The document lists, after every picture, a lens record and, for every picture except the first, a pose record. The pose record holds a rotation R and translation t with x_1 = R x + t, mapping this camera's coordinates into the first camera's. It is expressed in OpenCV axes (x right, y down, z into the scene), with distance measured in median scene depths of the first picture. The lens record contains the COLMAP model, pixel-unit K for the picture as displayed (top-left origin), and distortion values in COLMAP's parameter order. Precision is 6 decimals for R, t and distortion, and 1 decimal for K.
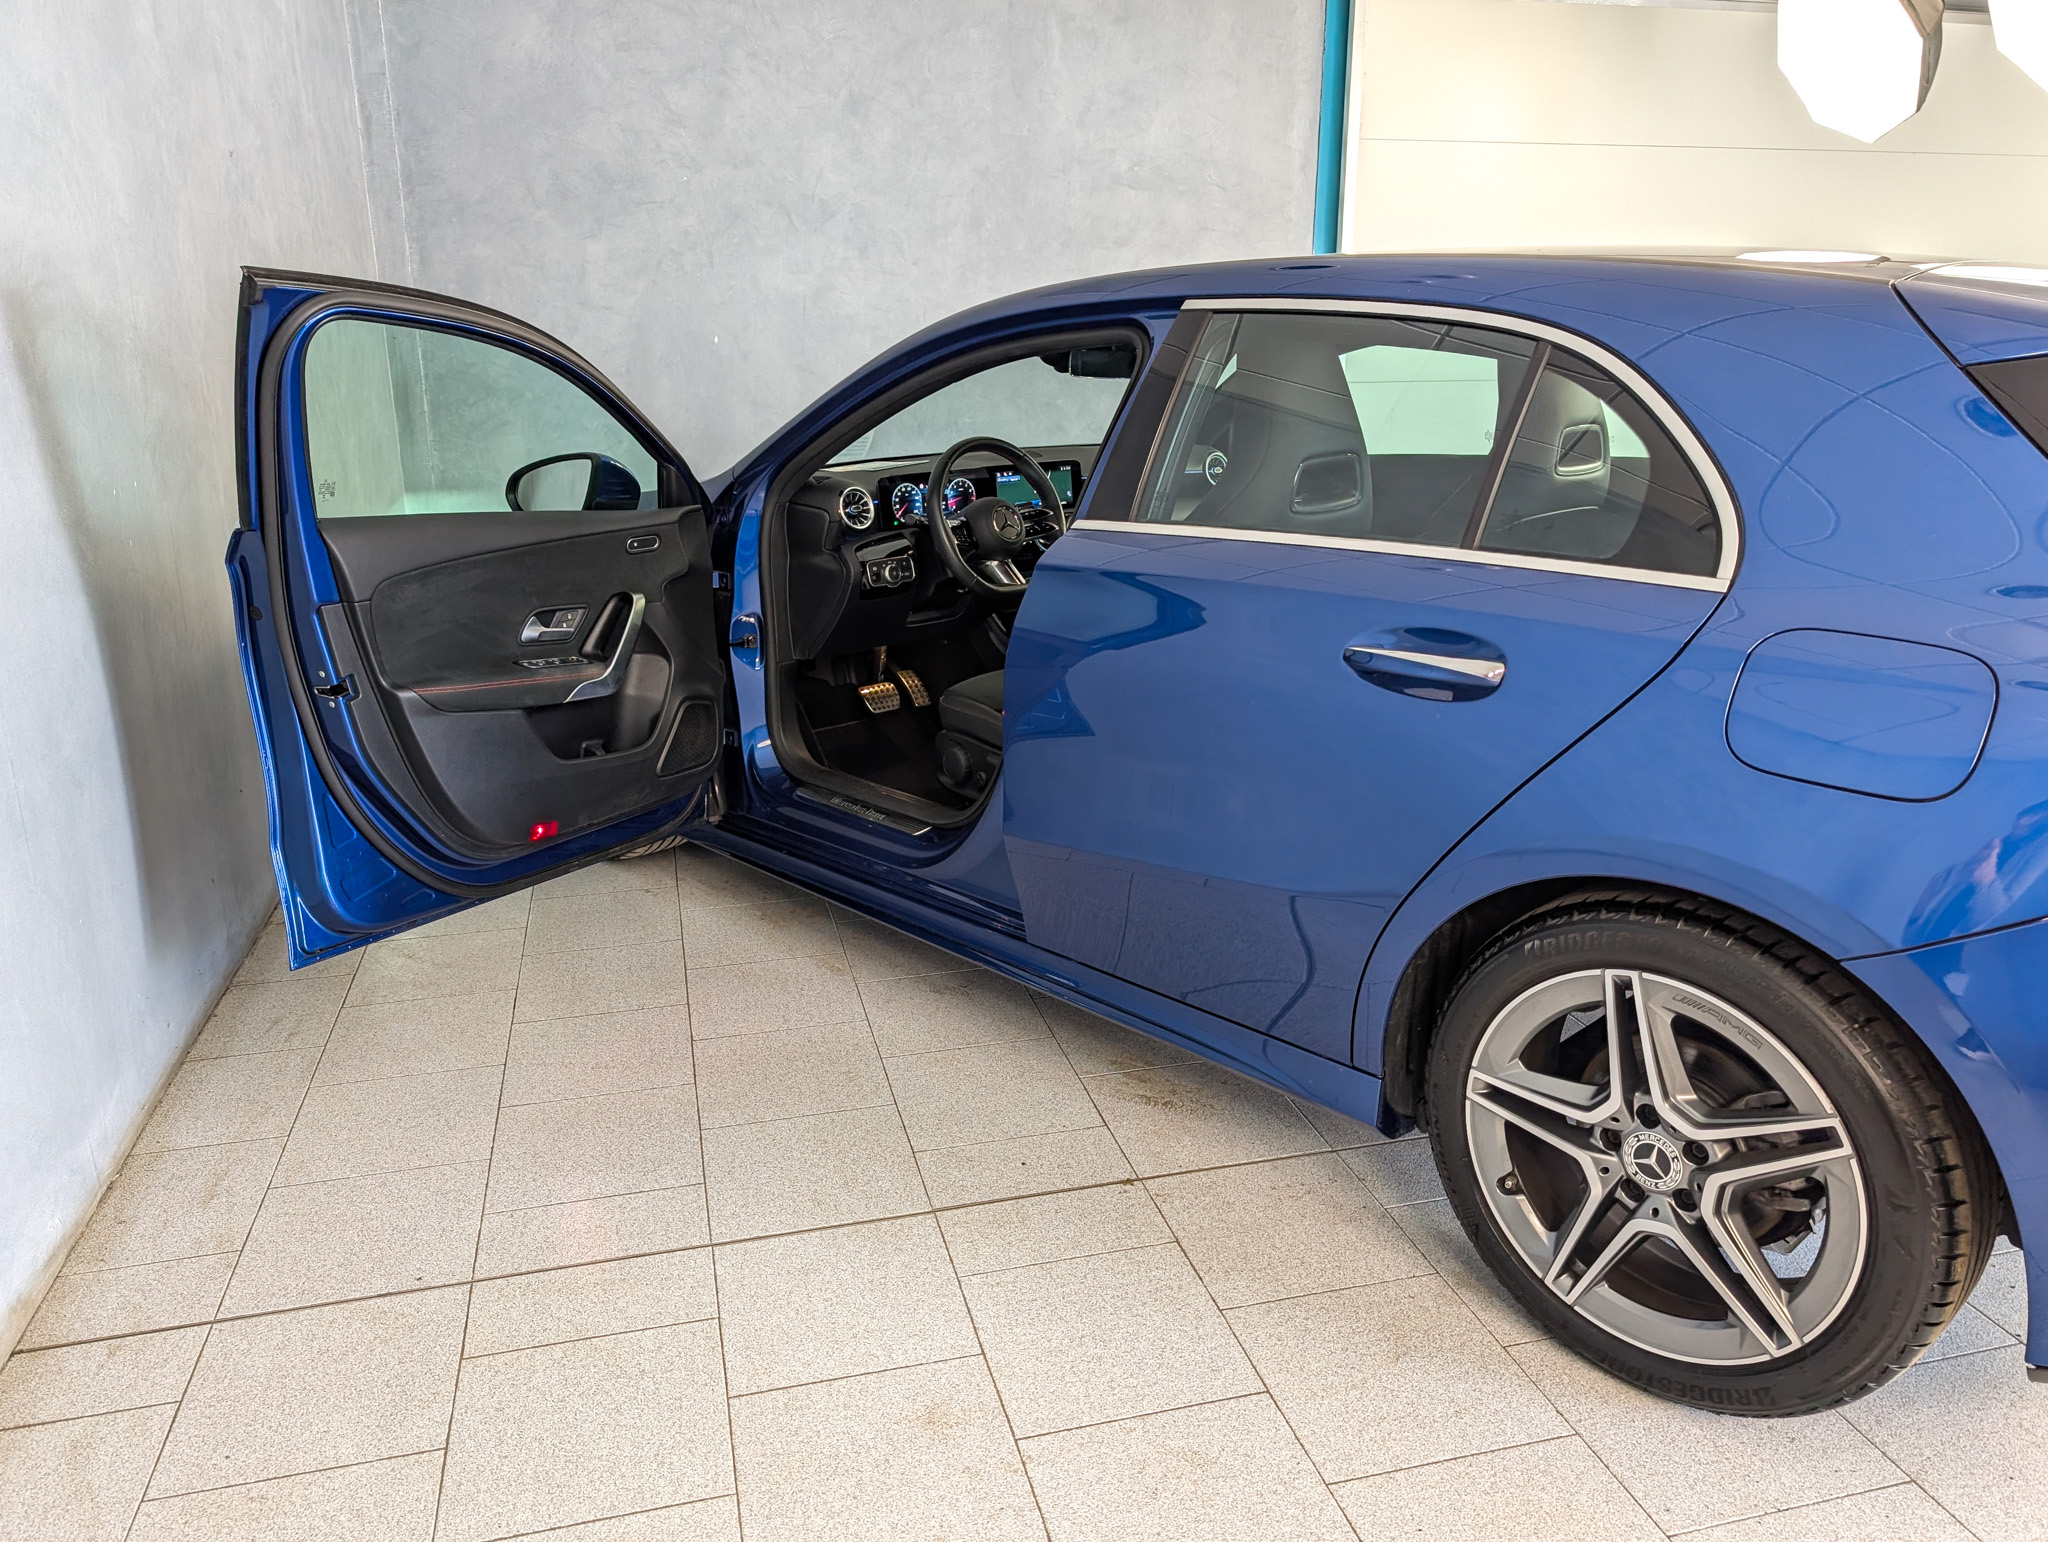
lens RADIAL K [[1485.3, 0, 1020.3], [0, 1485.3, 765.0], [0, 0, 1]] dist [0.016519, -0.026418]
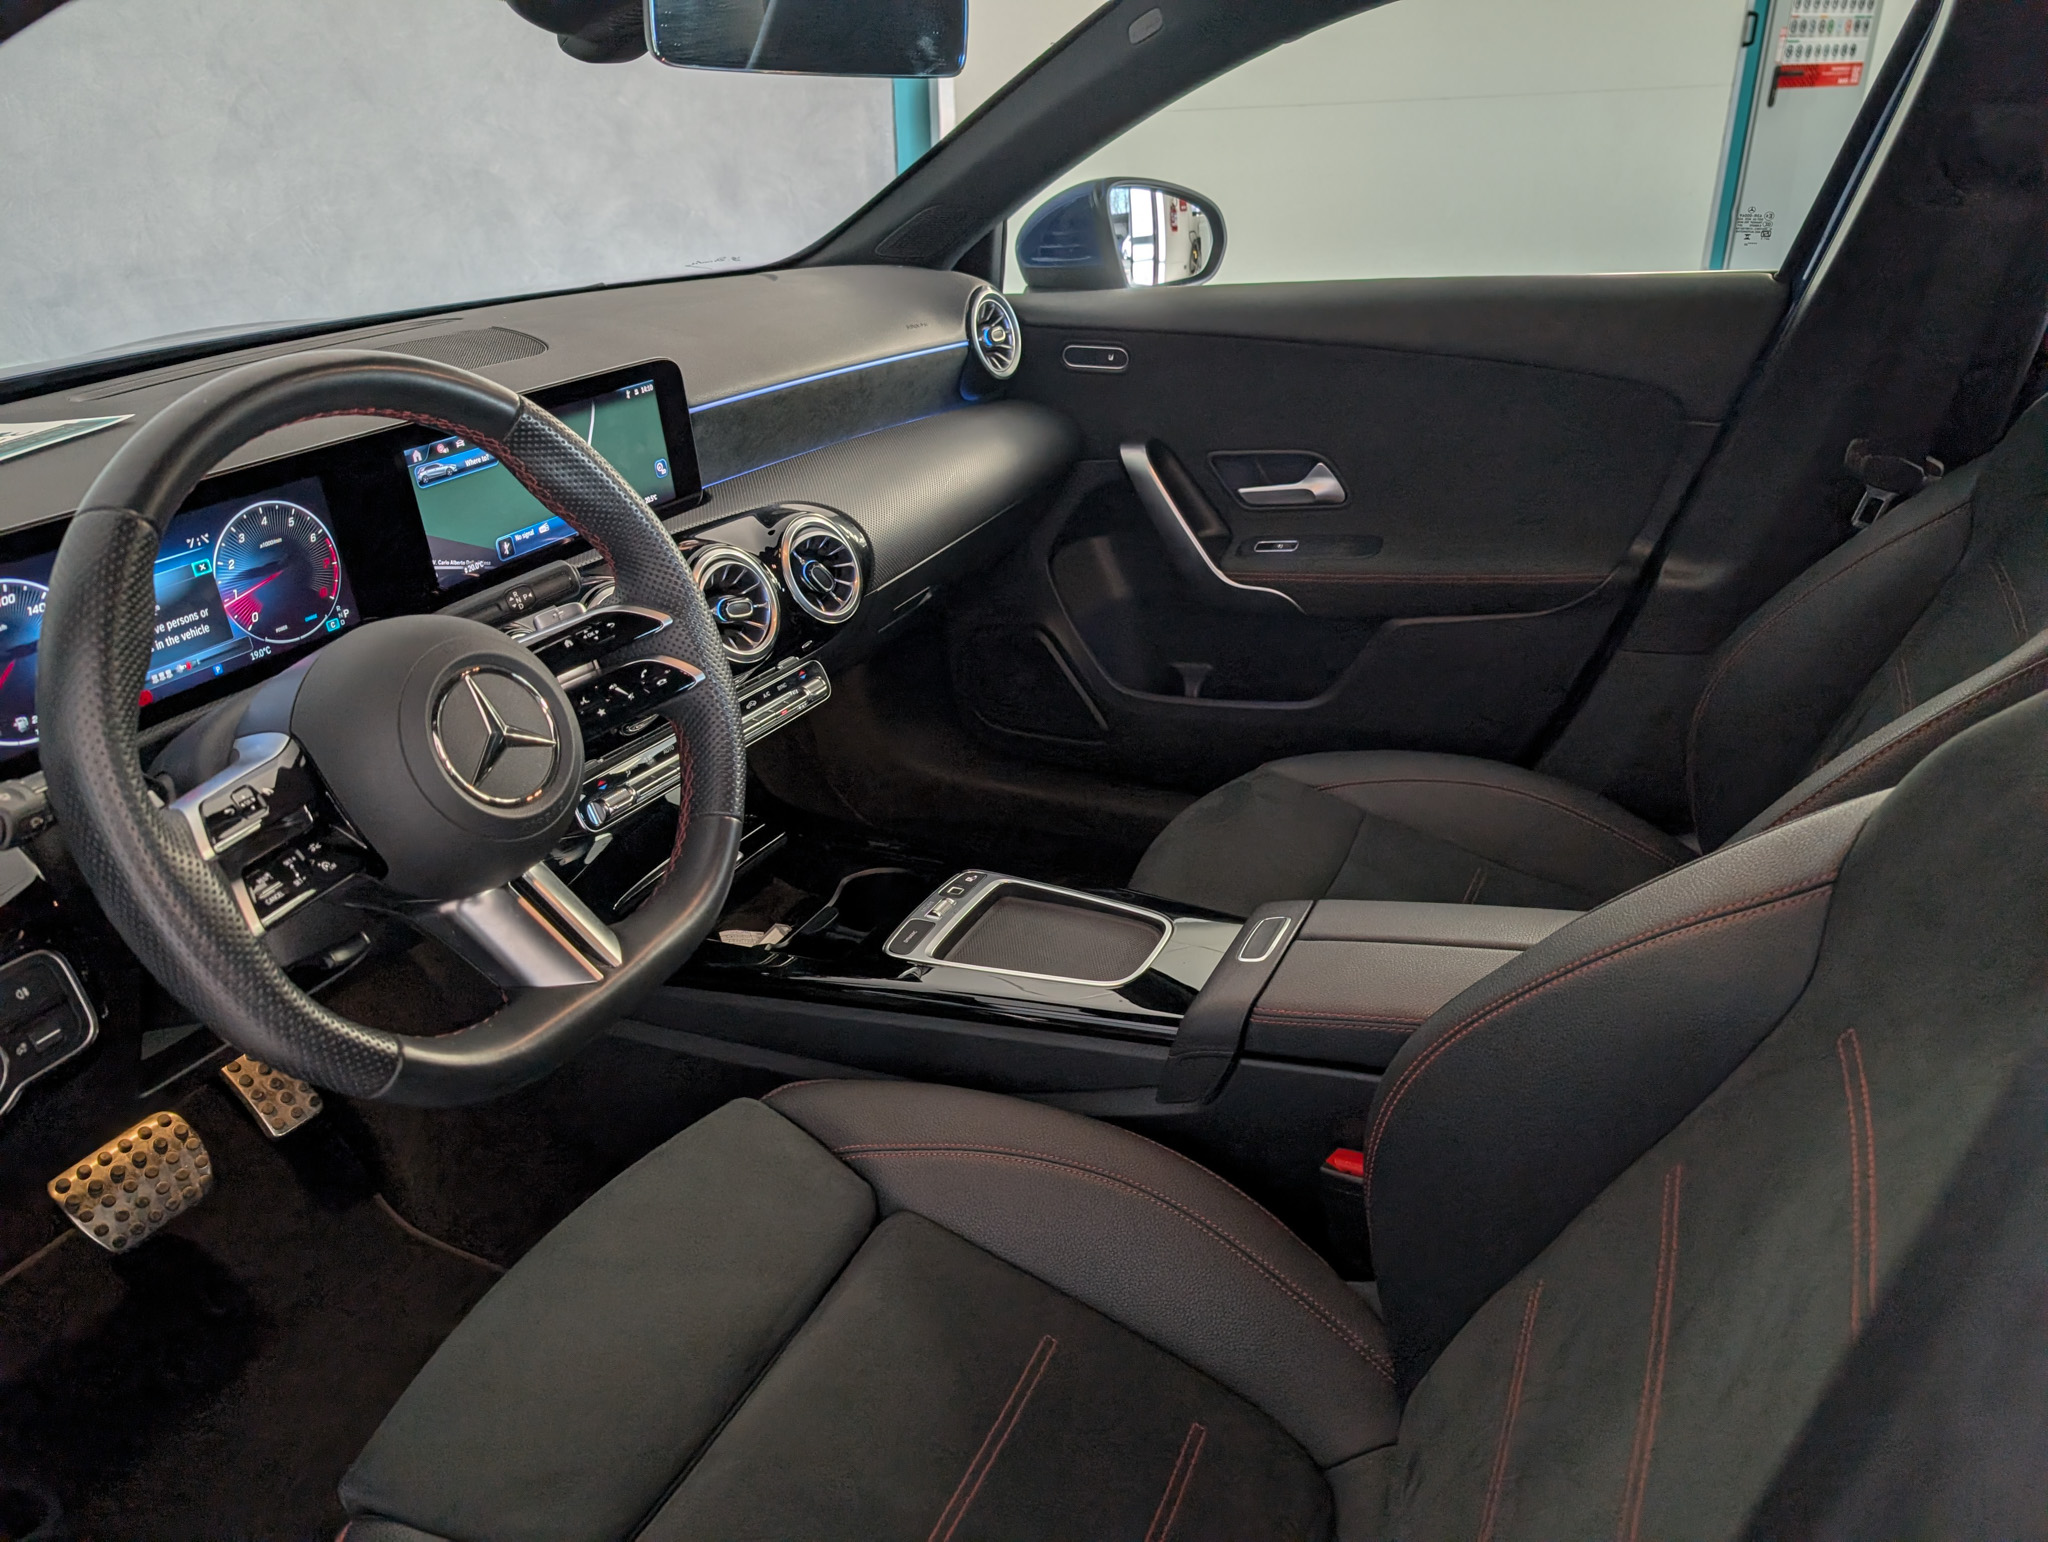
lens RADIAL K [[1485.3, 0, 1016.4], [0, 1485.3, 735.8], [0, 0, 1]] dist [0.016519, -0.026418]
pose [[0.934260, -0.160822, 0.318268, -0.007013], [0.118092, 0.981699, 0.149403, -0.182513], [-0.336471, -0.101996, 0.936154, 0.738955]]
